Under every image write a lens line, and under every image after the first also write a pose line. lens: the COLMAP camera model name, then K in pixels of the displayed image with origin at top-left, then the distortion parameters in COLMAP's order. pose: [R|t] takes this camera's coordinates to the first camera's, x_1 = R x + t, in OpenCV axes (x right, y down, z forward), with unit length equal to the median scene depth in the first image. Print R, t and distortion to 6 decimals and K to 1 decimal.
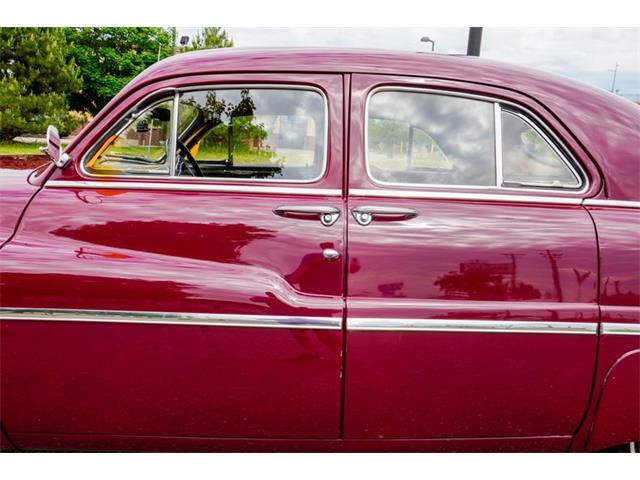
lens RADIAL K [[523.4, 0, 318.8], [0, 523.4, 231.6], [0, 0, 1]] dist [-0.077158, 0.128171]
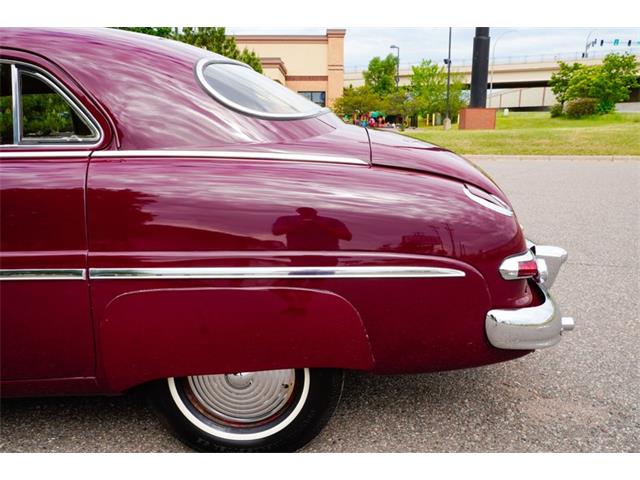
lens RADIAL K [[523.4, 0, 318.8], [0, 523.4, 231.6], [0, 0, 1]] dist [-0.077158, 0.128171]
pose [[0.993041, -0.045515, -0.108622, 0.126417], [0.049449, 0.998205, 0.033800, 0.010077], [0.106889, -0.038936, 0.993508, 0.001396]]
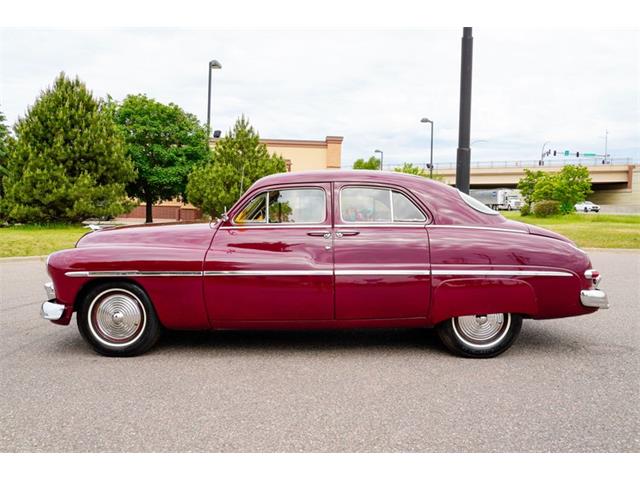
lens RADIAL K [[523.4, 0, 318.8], [0, 523.4, 231.6], [0, 0, 1]] dist [-0.077158, 0.128171]
pose [[0.998454, -0.042832, -0.035415, 0.008429], [0.037465, 0.989394, -0.140343, 0.037712], [0.041050, 0.138800, 0.989469, -0.190840]]
